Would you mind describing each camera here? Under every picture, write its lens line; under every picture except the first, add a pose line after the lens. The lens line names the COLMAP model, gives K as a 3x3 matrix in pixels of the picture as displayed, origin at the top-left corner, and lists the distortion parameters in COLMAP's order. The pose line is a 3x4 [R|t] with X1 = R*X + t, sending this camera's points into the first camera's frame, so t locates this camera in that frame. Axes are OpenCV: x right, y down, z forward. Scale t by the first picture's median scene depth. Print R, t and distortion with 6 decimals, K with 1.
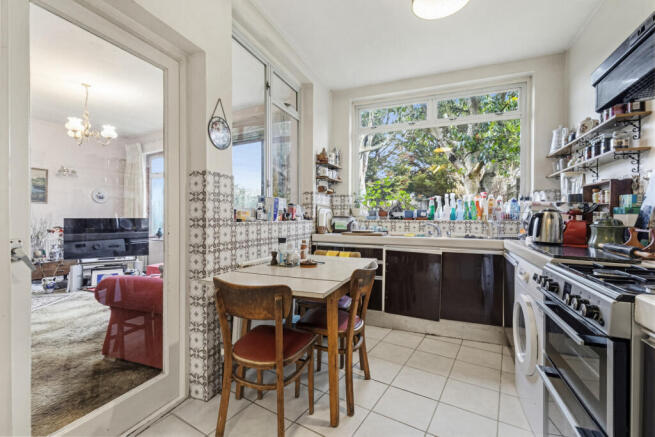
lens RADIAL K [[289.9, 0, 327.5], [0, 289.9, 218.5], [0, 0, 1]] dist [0.001060, -0.000287]
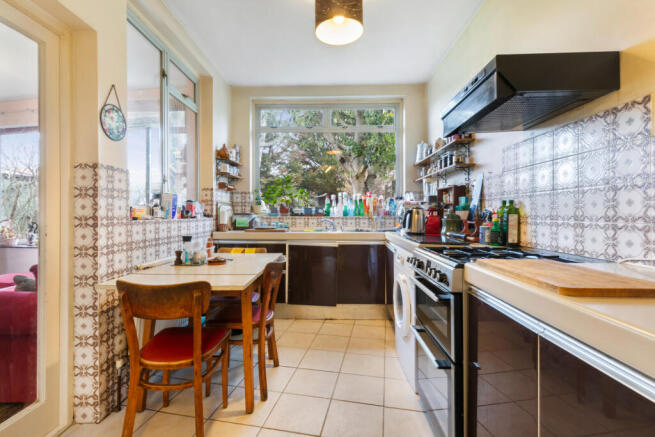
lens RADIAL K [[293.0, 0, 325.2], [0, 293.0, 210.6], [0, 0, 1]] dist [-0.000051, -0.000624]
pose [[0.937834, -0.002145, 0.347079, -0.066697], [0.007756, 0.999861, -0.014777, -0.000508], [-0.346999, 0.016550, 0.937720, -0.079767]]
